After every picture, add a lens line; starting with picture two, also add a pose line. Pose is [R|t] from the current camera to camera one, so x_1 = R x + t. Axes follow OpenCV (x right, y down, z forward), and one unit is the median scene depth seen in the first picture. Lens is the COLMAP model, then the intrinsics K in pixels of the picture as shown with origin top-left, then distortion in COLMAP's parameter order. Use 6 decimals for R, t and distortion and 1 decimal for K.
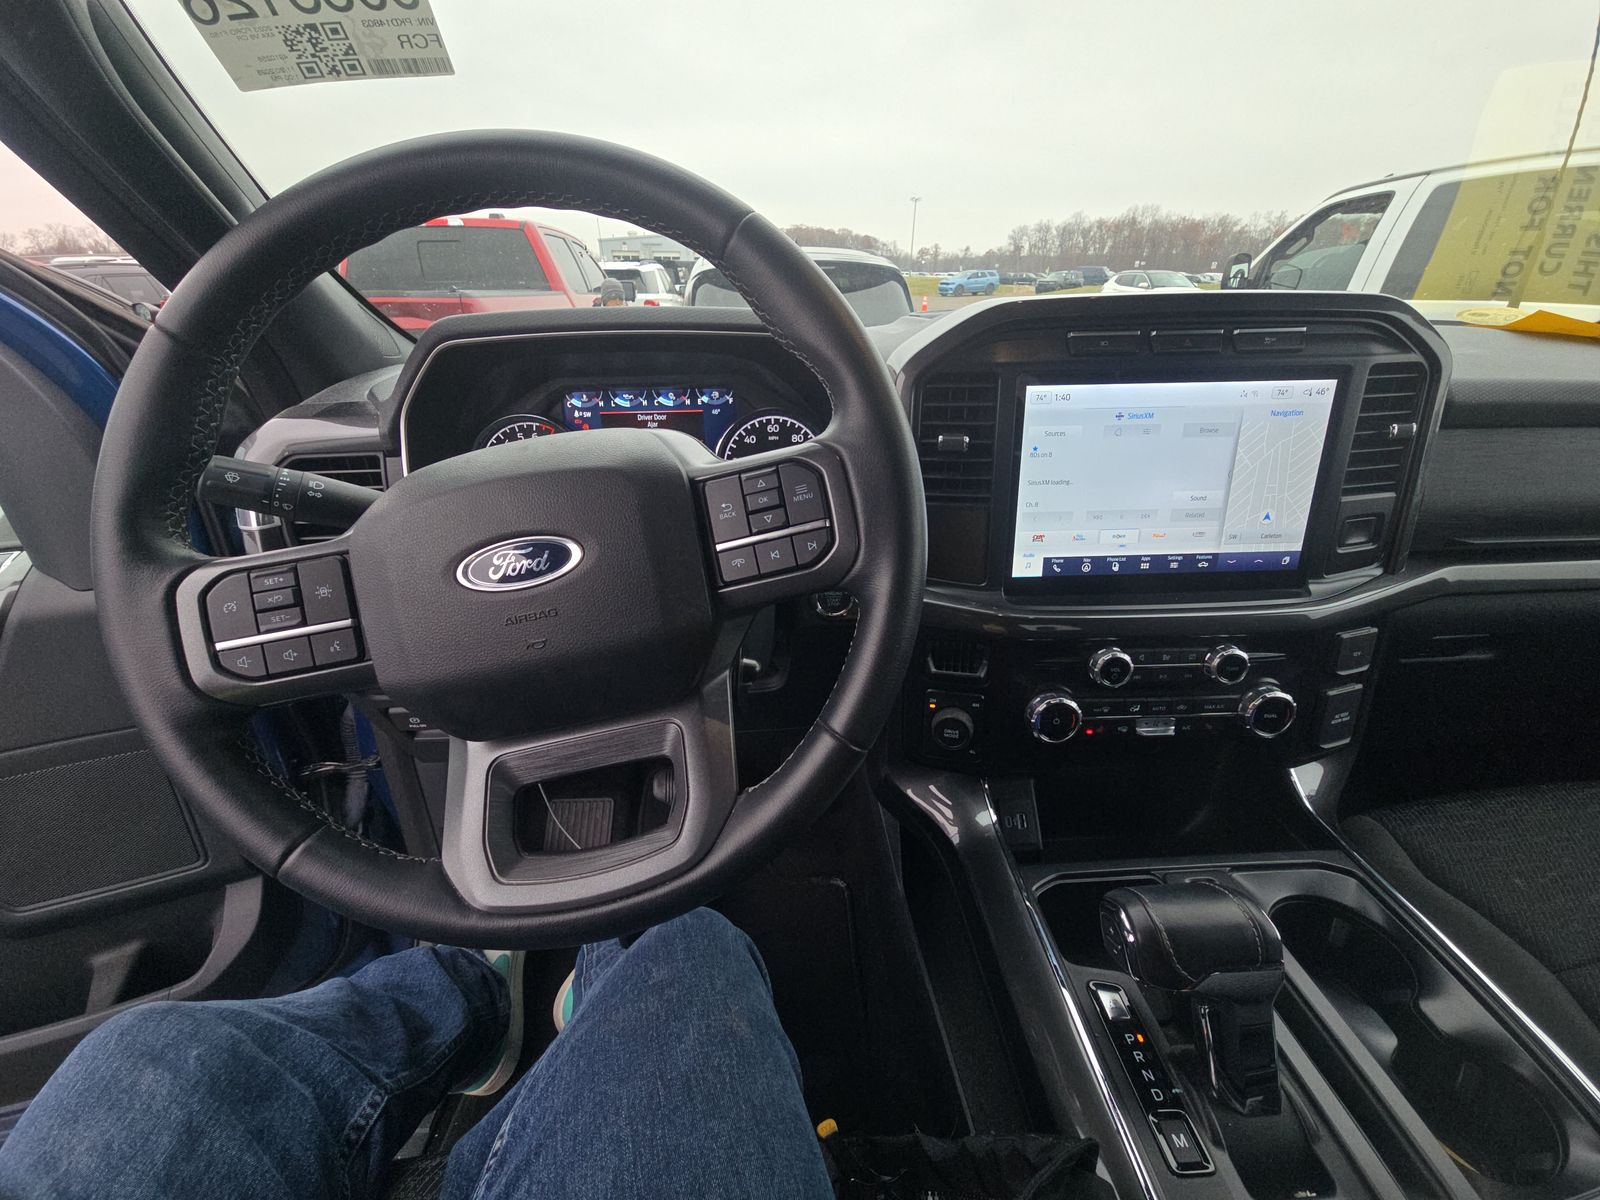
lens RADIAL K [[636.6, 0, 800.0], [0, 636.6, 600.0], [0, 0, 1]] dist [-0.000869, -0.008790]
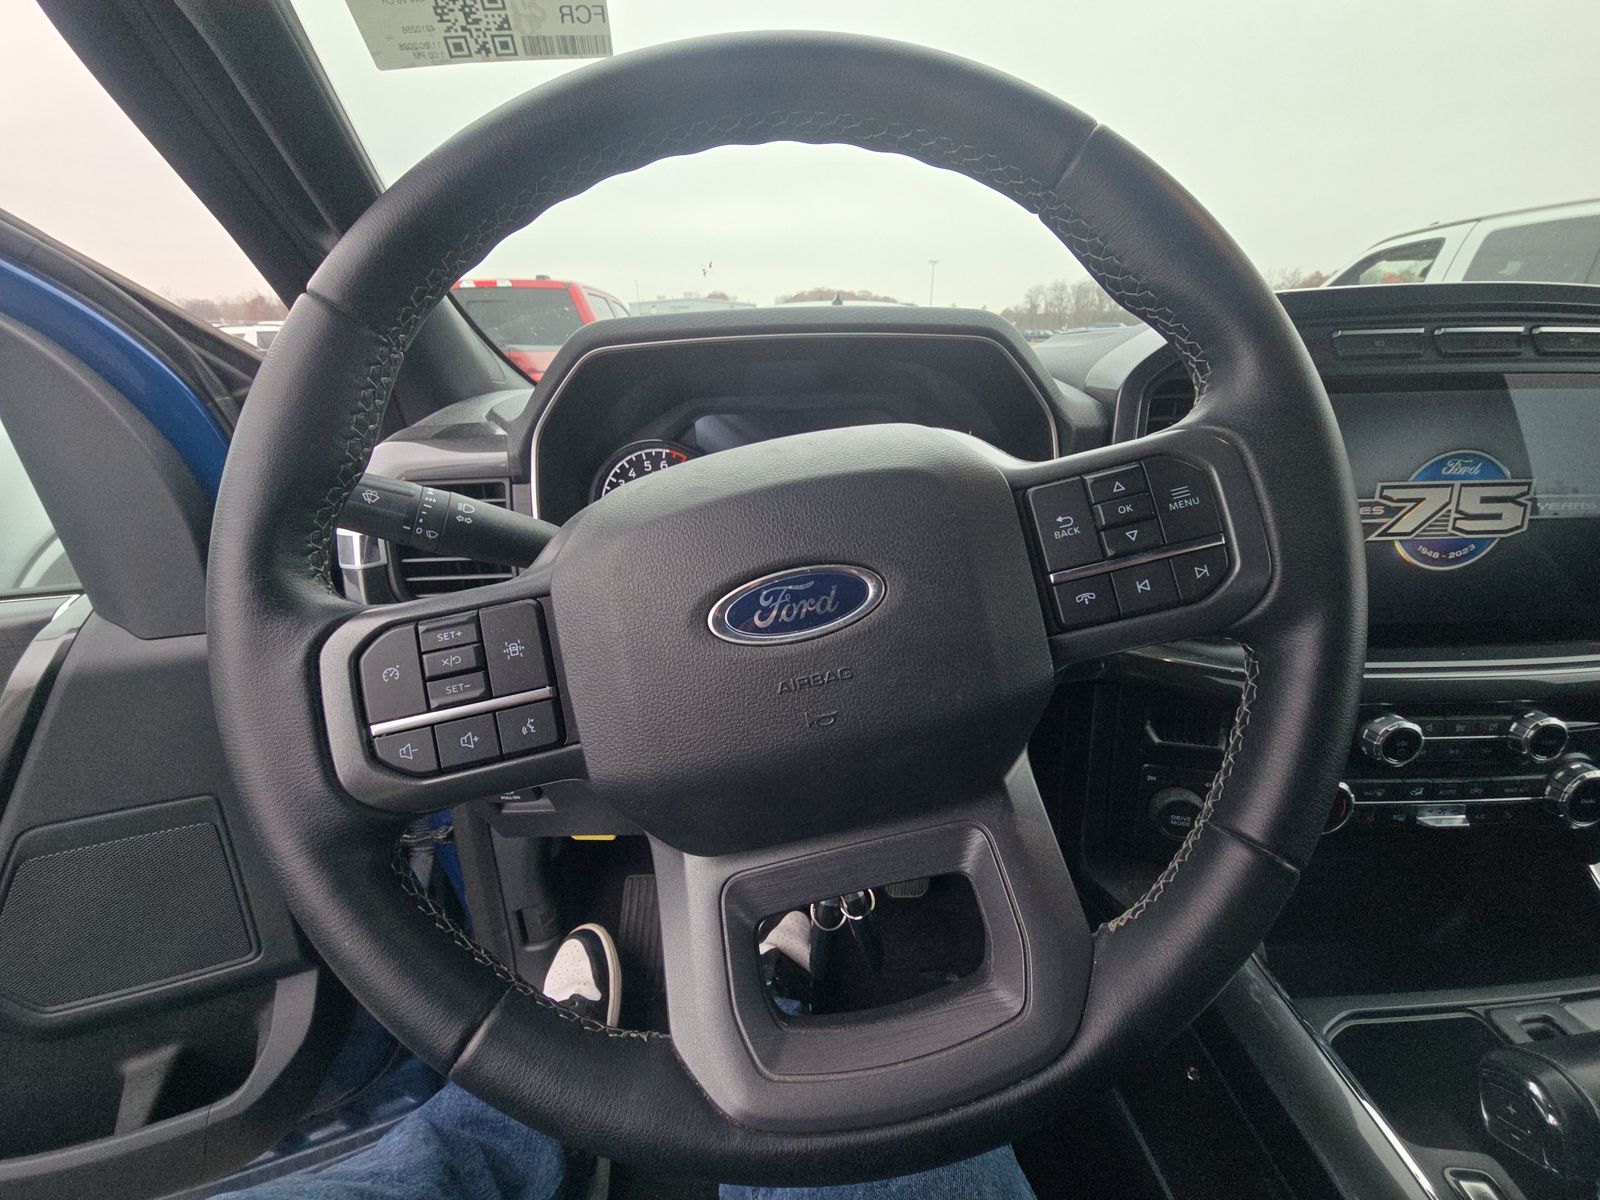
lens RADIAL K [[639.3, 0, 800.0], [0, 639.3, 600.0], [0, 0, 1]] dist [-0.019157, -0.000509]
pose [[0.999505, 0.001626, -0.031423, -0.255492], [-0.004014, 0.997094, -0.076078, -0.008333], [0.031207, 0.076166, 0.996607, 0.186882]]
